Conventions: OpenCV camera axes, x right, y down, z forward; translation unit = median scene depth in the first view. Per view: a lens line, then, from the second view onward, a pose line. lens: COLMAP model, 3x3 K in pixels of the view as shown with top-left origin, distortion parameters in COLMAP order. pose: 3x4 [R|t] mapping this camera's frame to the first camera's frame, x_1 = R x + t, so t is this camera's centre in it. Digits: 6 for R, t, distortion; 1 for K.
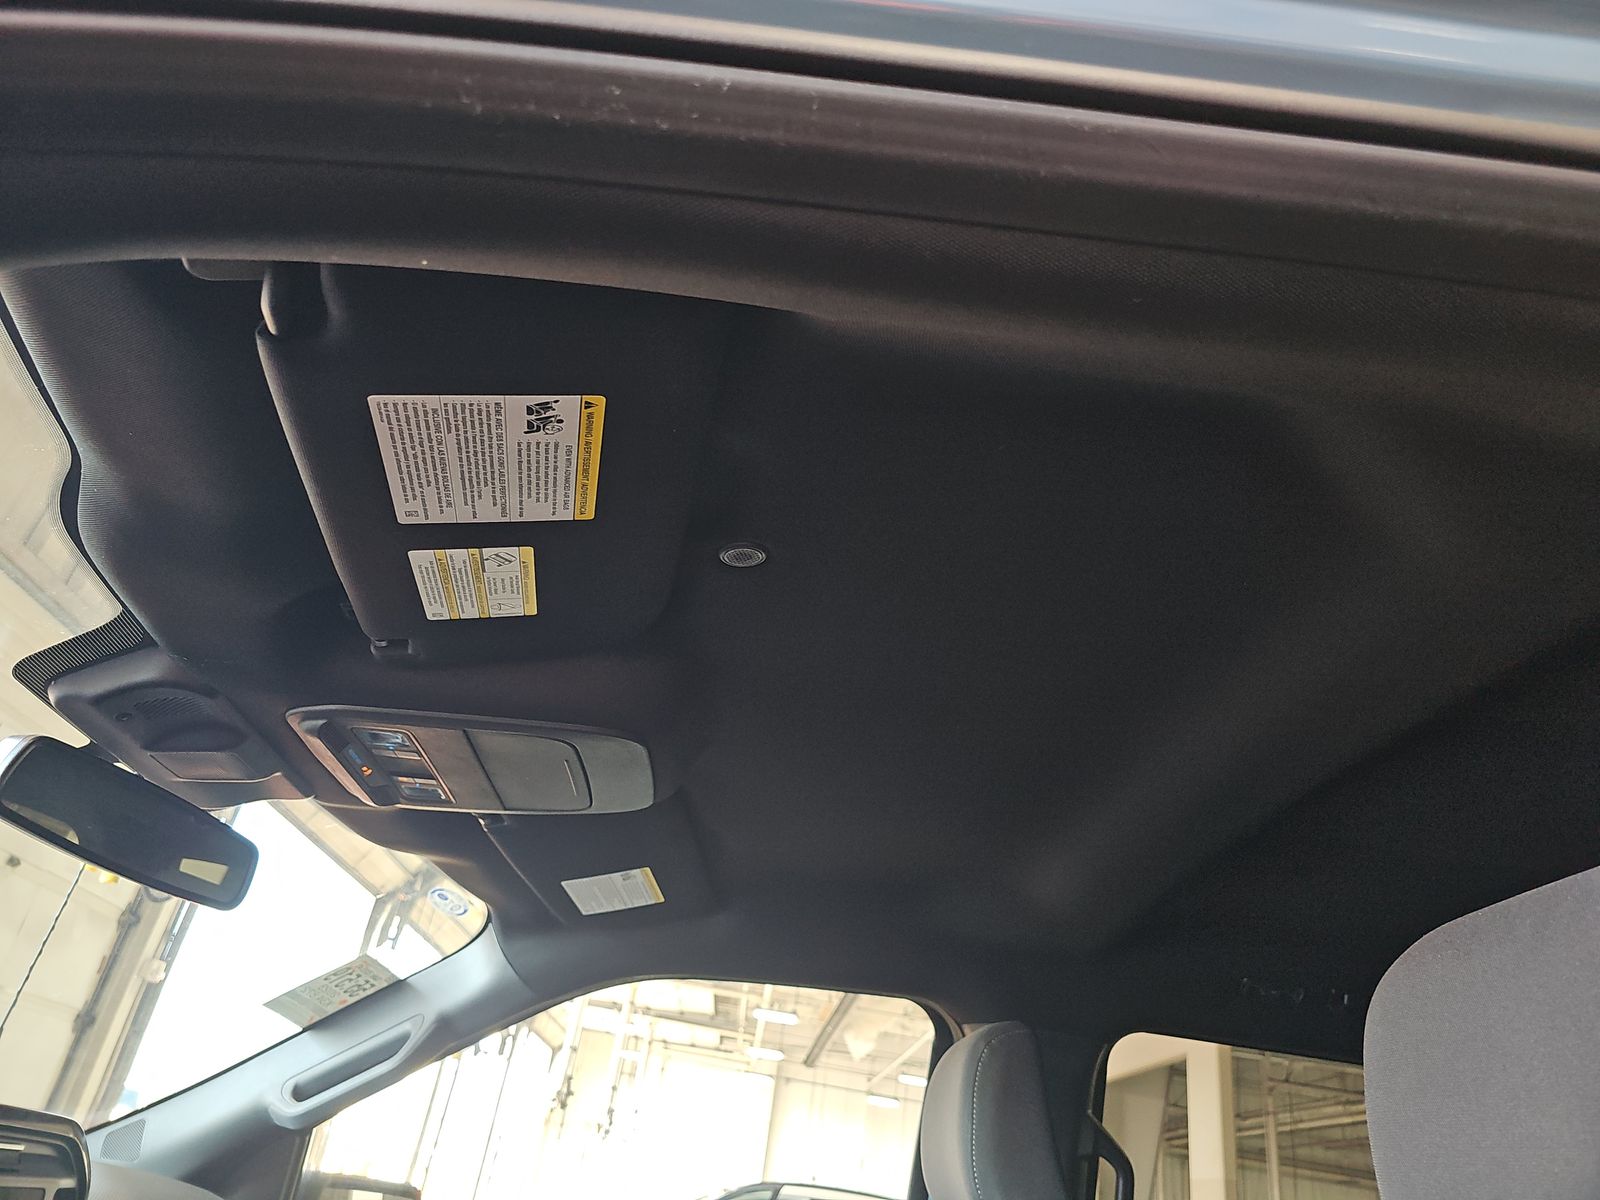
lens RADIAL K [[1069.3, 0, 804.4], [0, 1069.3, 593.8], [0, 0, 1]] dist [0.011656, -0.019770]
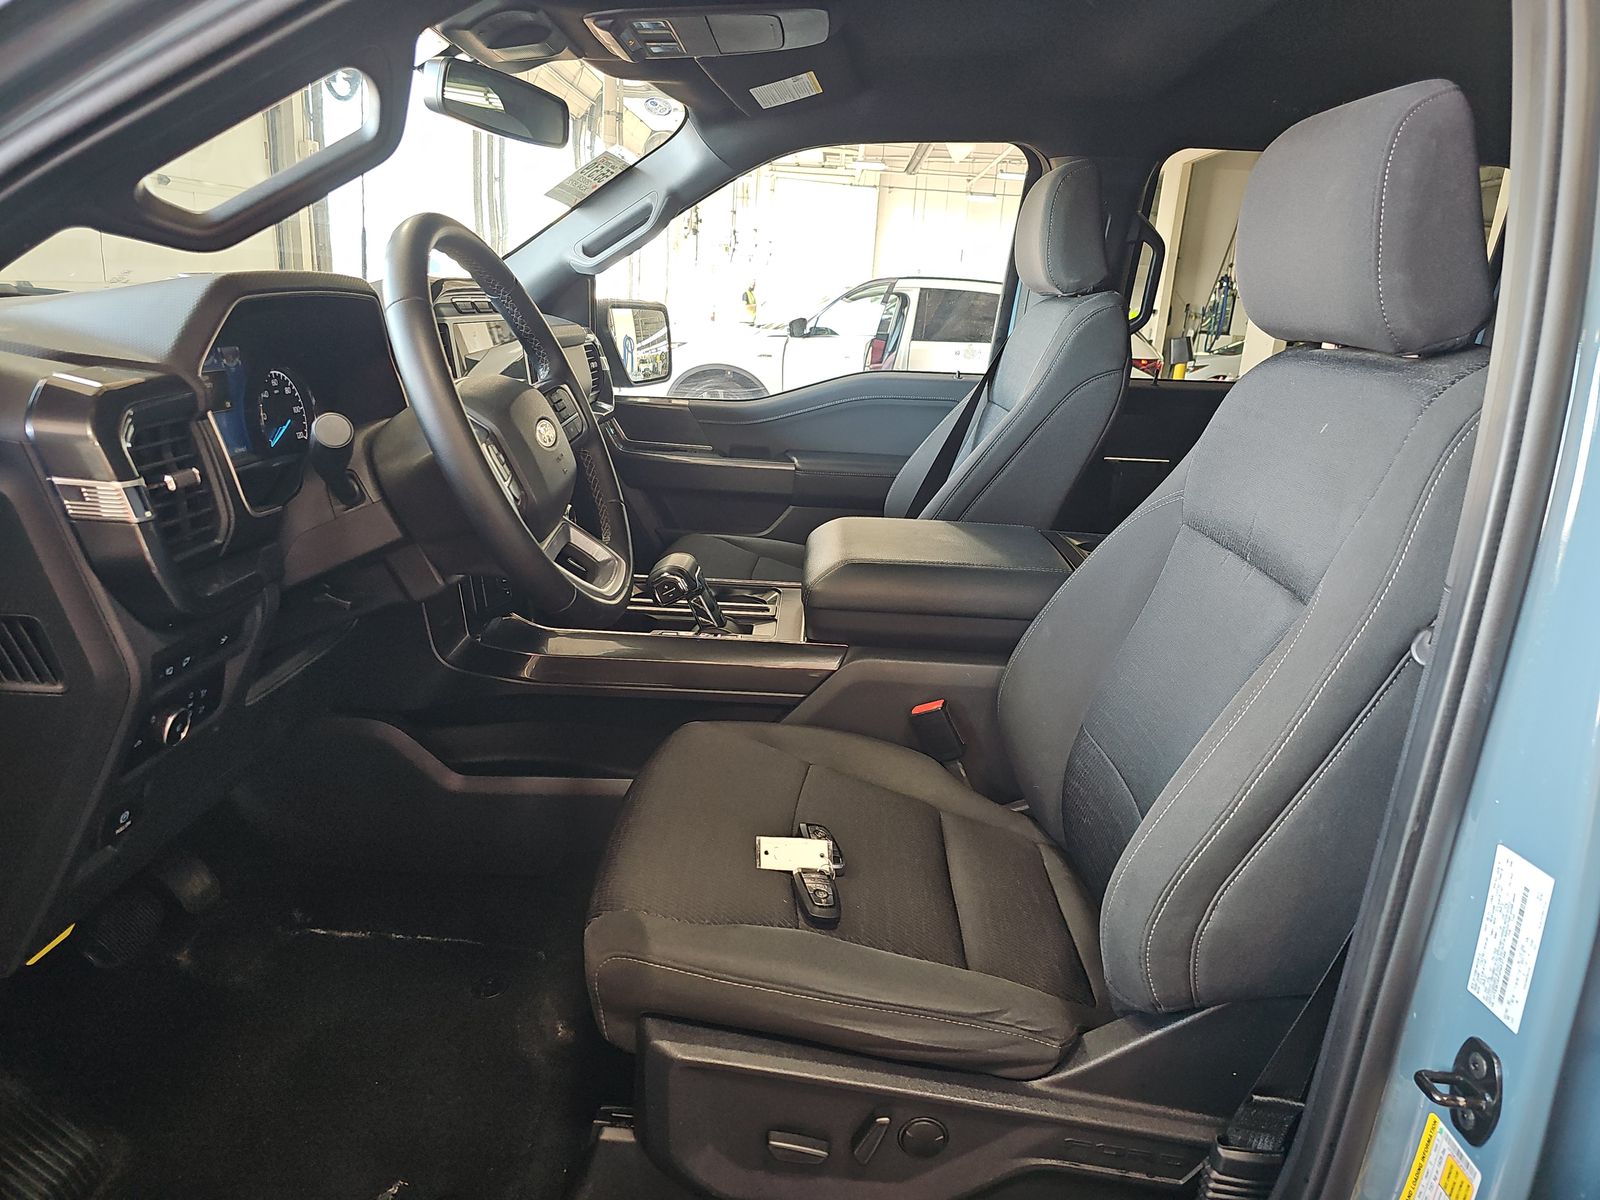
lens RADIAL K [[1069.3, 0, 796.5], [0, 1069.3, 604.2], [0, 0, 1]] dist [0.011656, -0.019770]
pose [[0.991595, -0.051252, -0.118799, -0.036515], [0.120760, 0.696211, 0.707607, -0.200720], [0.046443, -0.716005, 0.696548, -0.355899]]
